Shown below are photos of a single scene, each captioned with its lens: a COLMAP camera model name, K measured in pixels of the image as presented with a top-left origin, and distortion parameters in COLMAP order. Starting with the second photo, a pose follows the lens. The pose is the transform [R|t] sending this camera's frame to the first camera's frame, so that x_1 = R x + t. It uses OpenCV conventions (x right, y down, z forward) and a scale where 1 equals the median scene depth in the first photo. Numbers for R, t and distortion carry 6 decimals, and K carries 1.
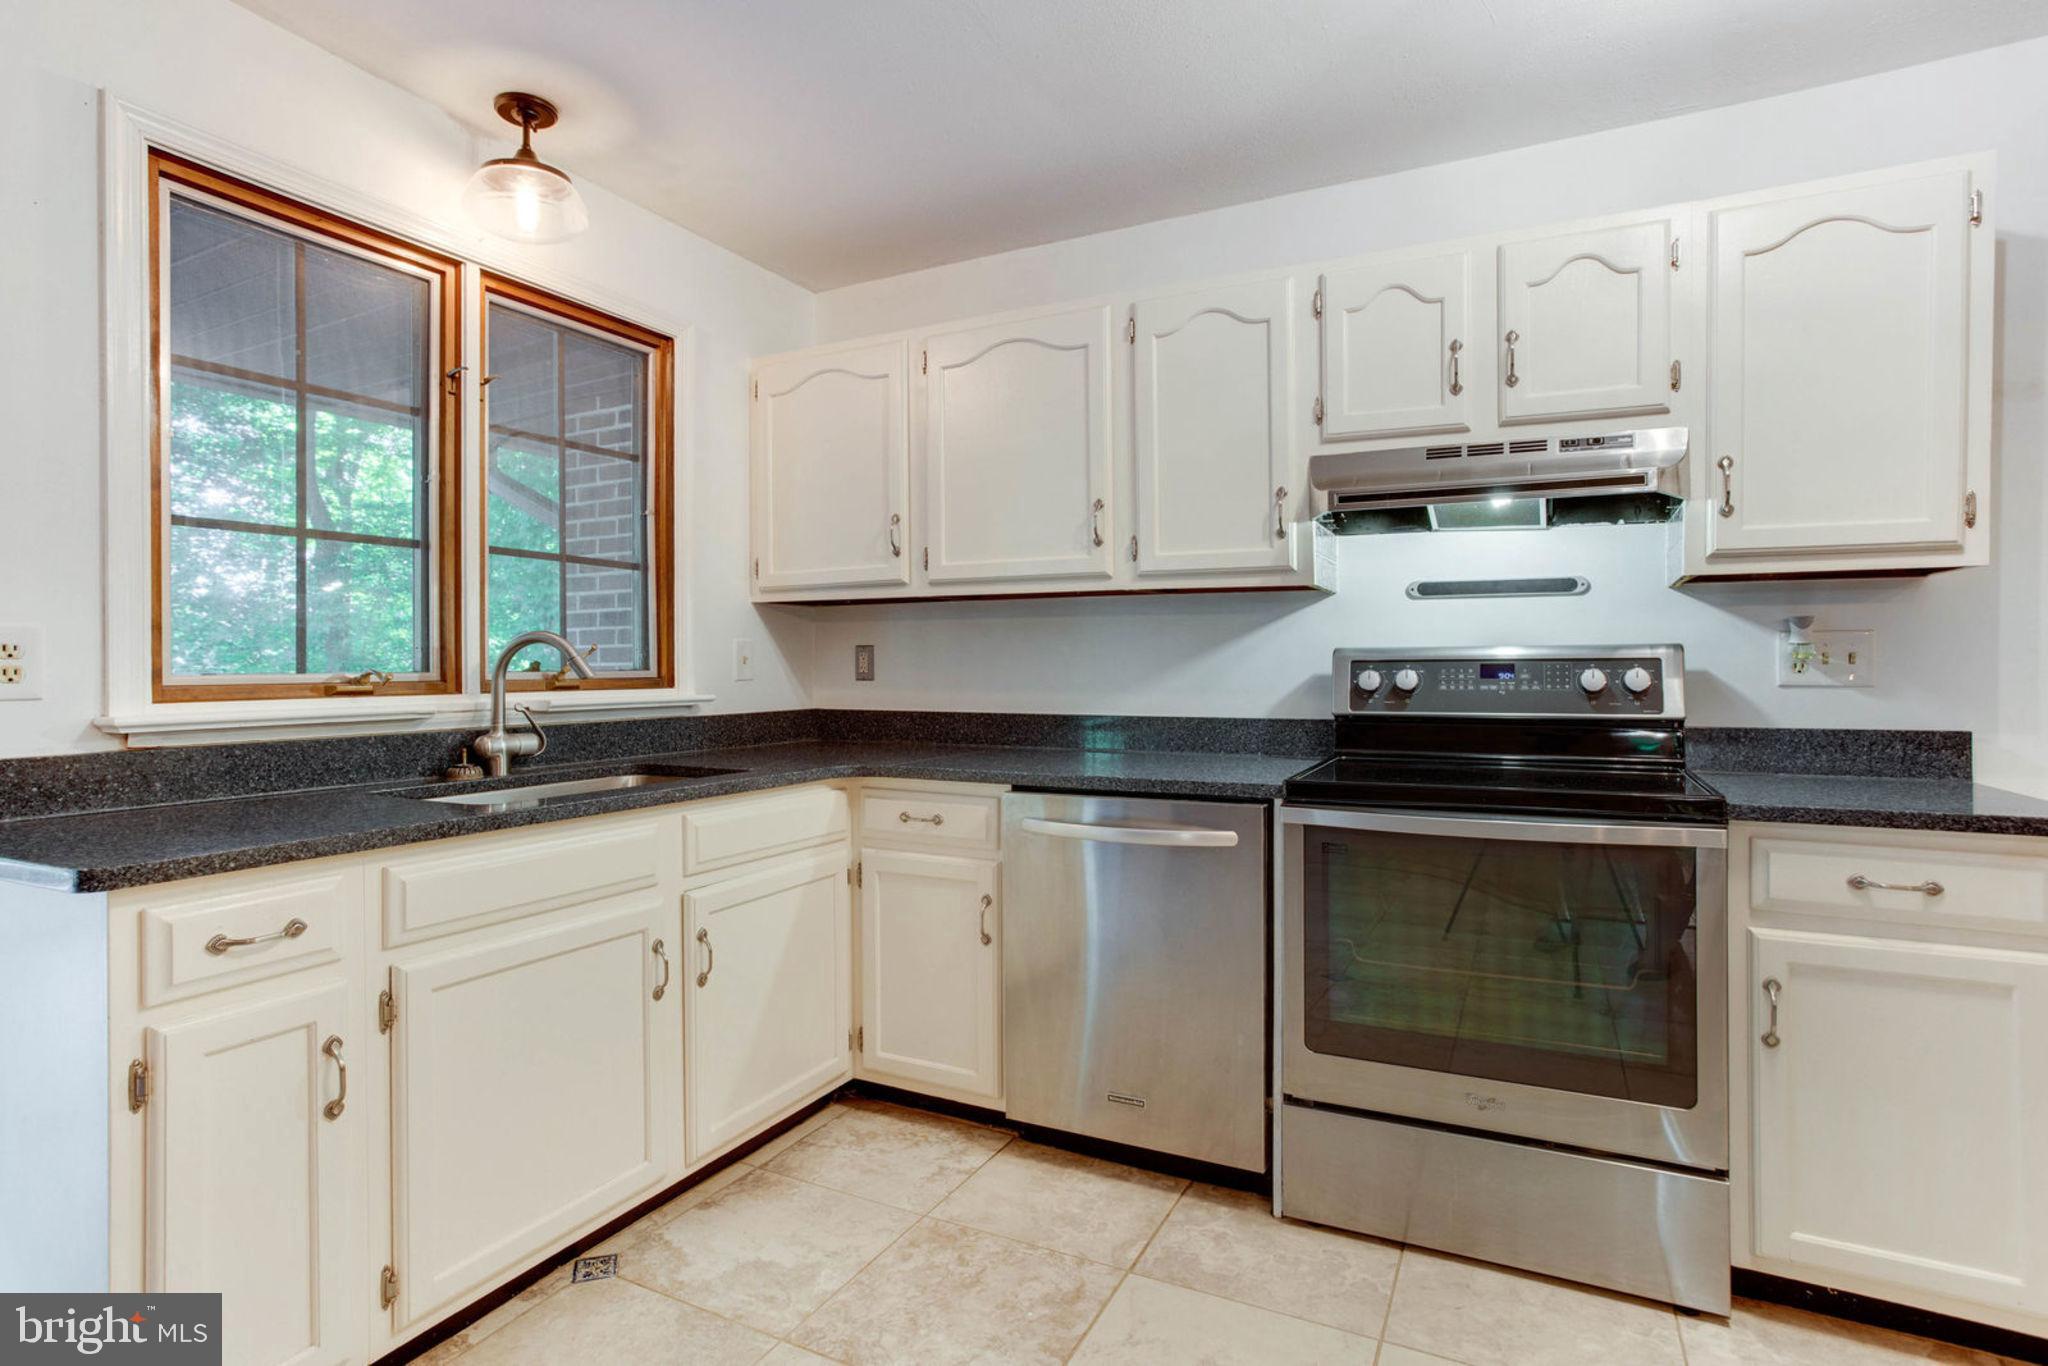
lens RADIAL K [[1044.5, 0, 900.8], [0, 1044.5, 671.8], [0, 0, 1]] dist [-0.048141, 0.029603]
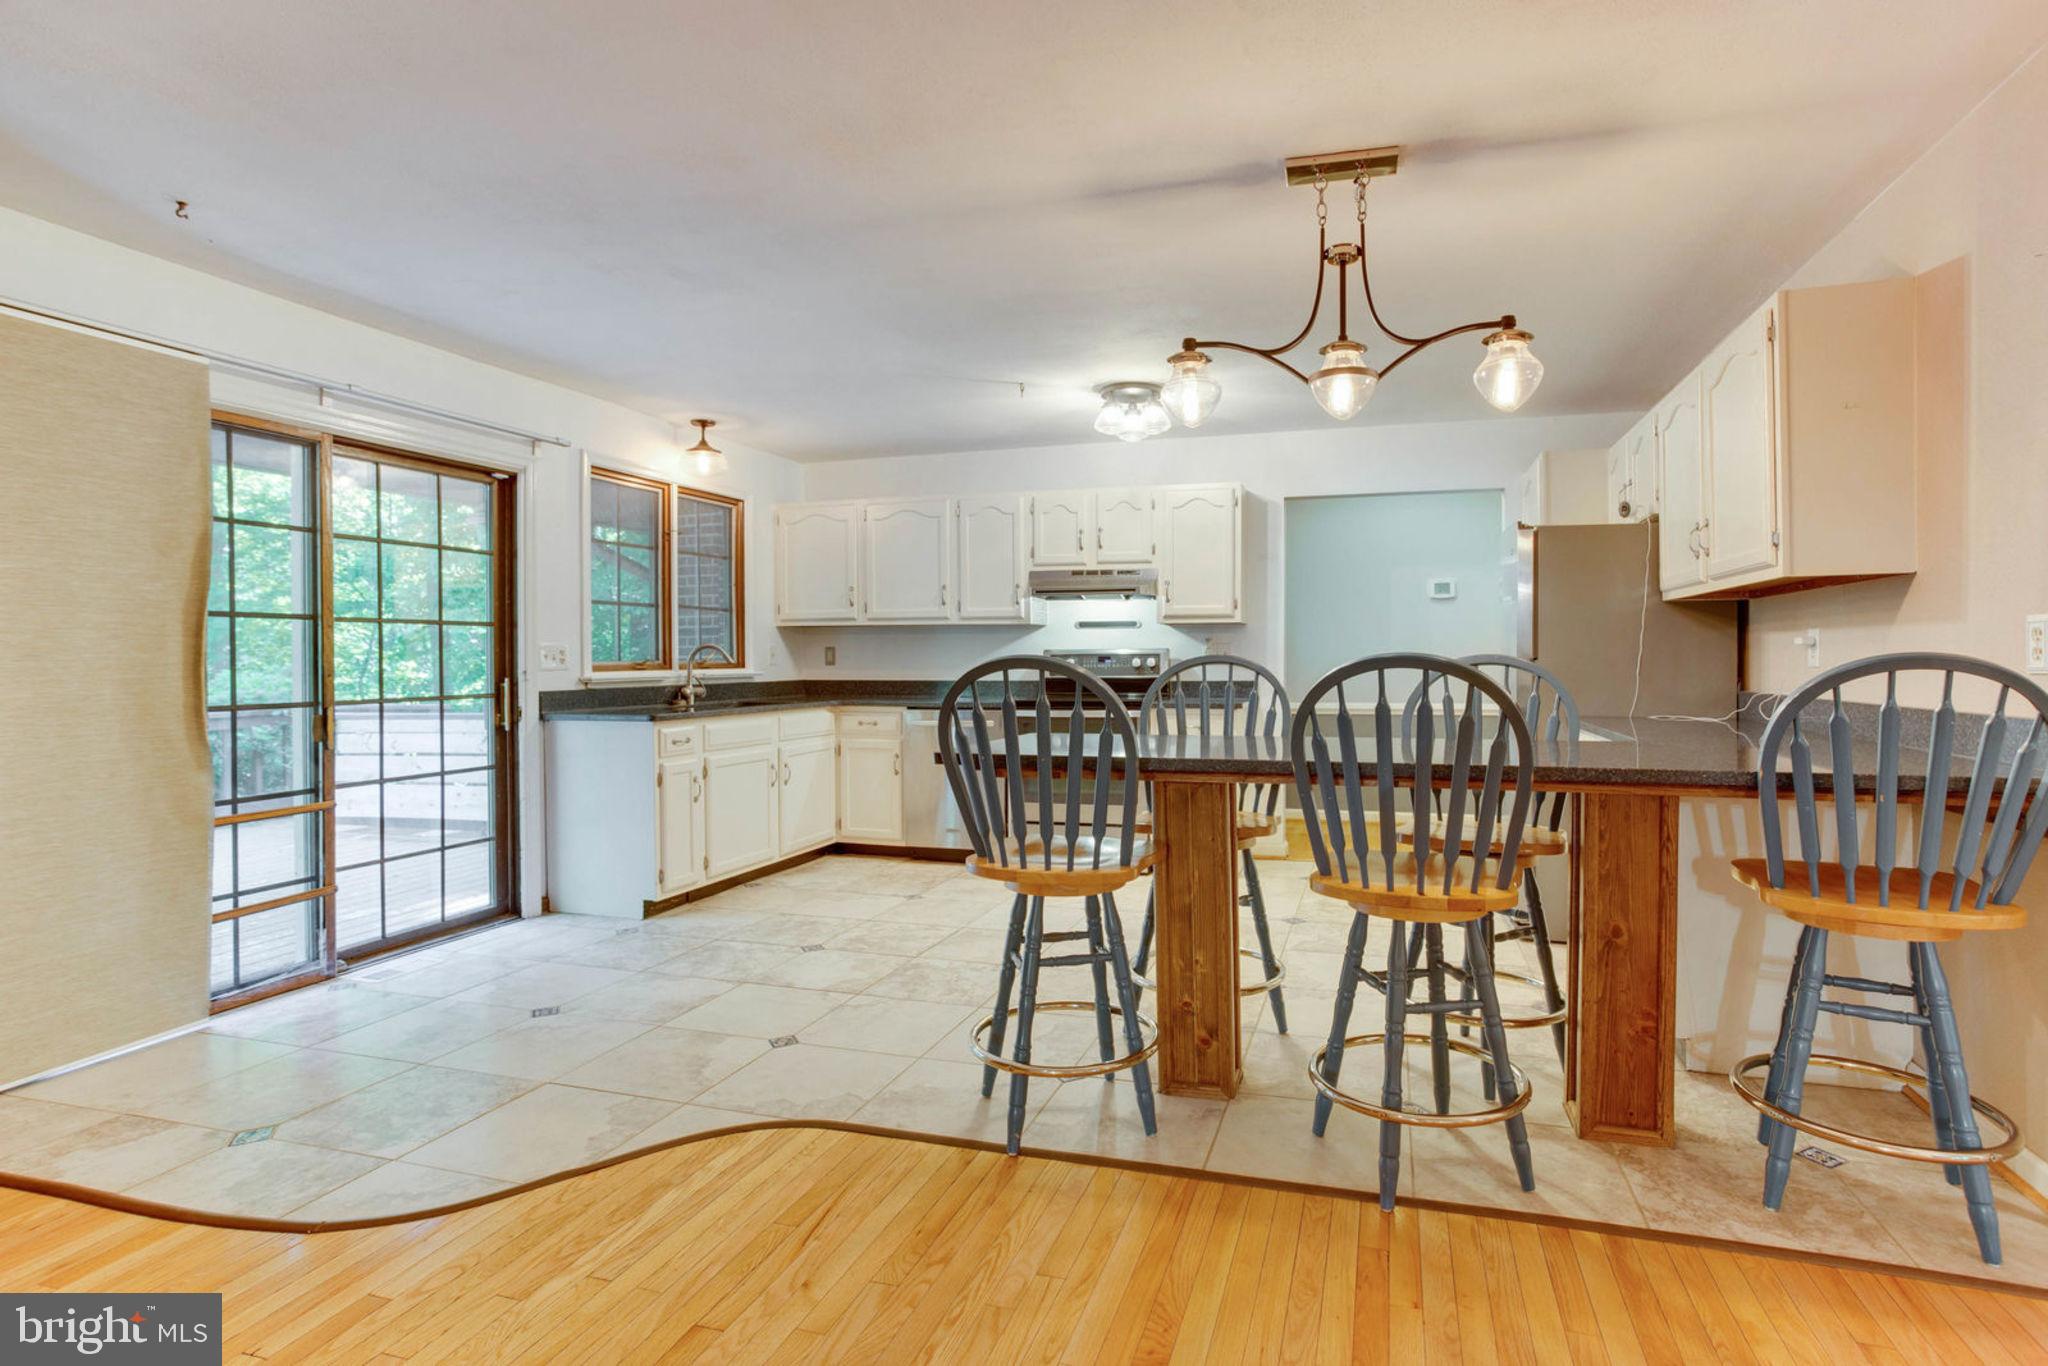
lens RADIAL K [[1101.3, 0, 1036.7], [0, 1101.3, 673.7], [0, 0, 1]] dist [-0.026931, 0.003489]
pose [[0.971183, -0.005254, 0.238277, -0.205830], [0.003048, 0.999949, 0.009626, 0.008170], [-0.238315, -0.008622, 0.971150, -1.517132]]
